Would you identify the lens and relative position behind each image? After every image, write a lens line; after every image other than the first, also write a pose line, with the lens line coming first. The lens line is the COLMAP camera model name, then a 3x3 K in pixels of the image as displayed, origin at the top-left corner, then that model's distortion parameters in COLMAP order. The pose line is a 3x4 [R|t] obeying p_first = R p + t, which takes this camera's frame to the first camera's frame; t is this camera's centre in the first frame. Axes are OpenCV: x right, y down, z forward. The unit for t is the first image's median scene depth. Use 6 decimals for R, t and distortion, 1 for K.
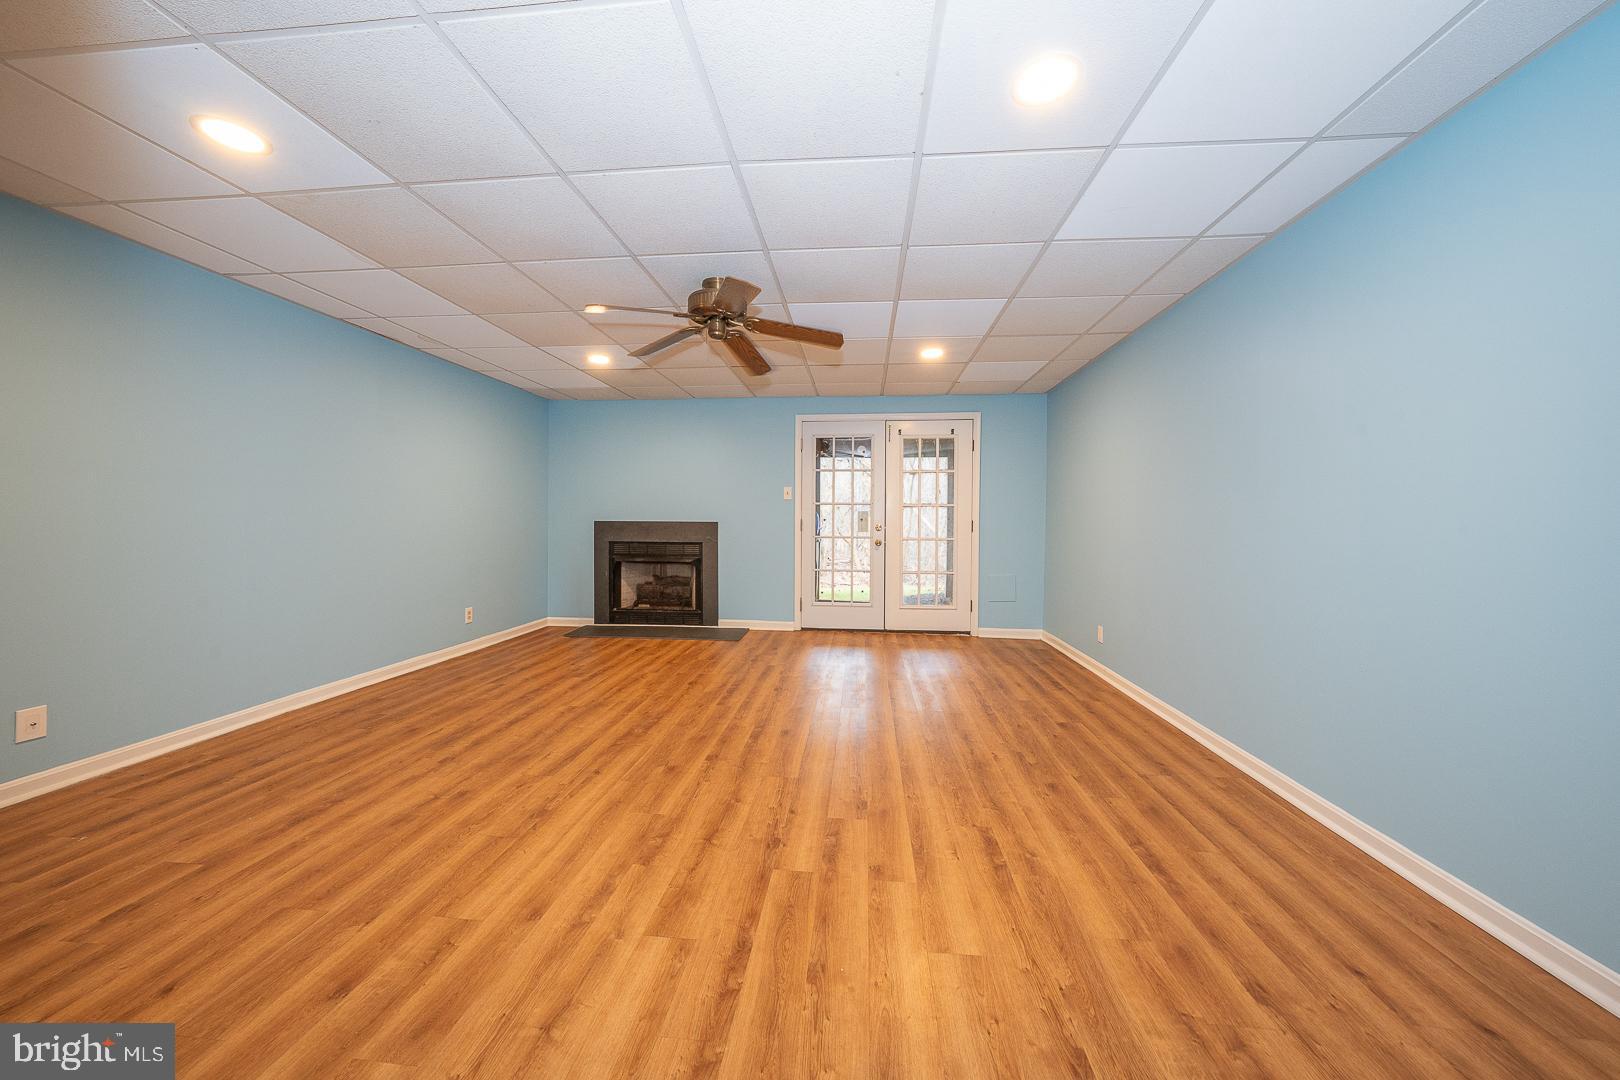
lens RADIAL K [[551.6, 0, 809.4], [0, 551.6, 530.6], [0, 0, 1]] dist [0.001901, 0.001418]
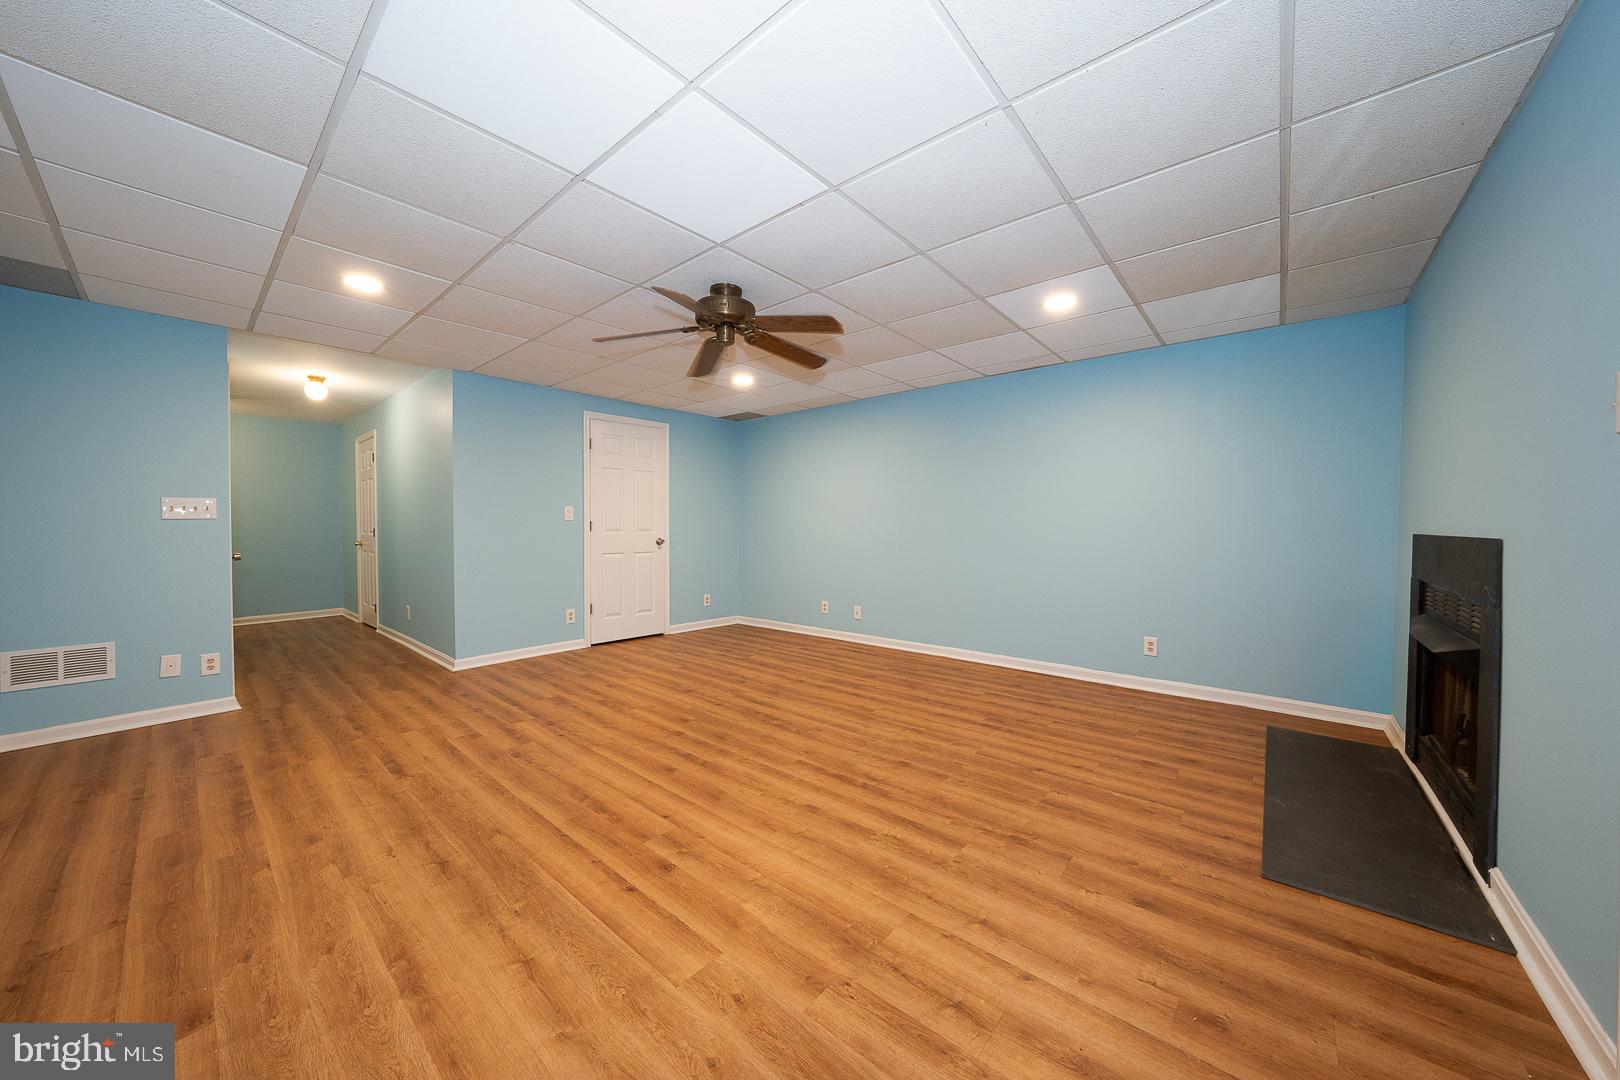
lens RADIAL K [[551.6, 0, 808.0], [0, 551.6, 540.6], [0, 0, 1]] dist [0.001901, 0.001418]
pose [[-0.572875, 0.015478, -0.819496, 0.685258], [-0.015748, 0.999429, 0.029885, -0.041650], [0.819491, 0.030026, -0.572305, 2.078119]]
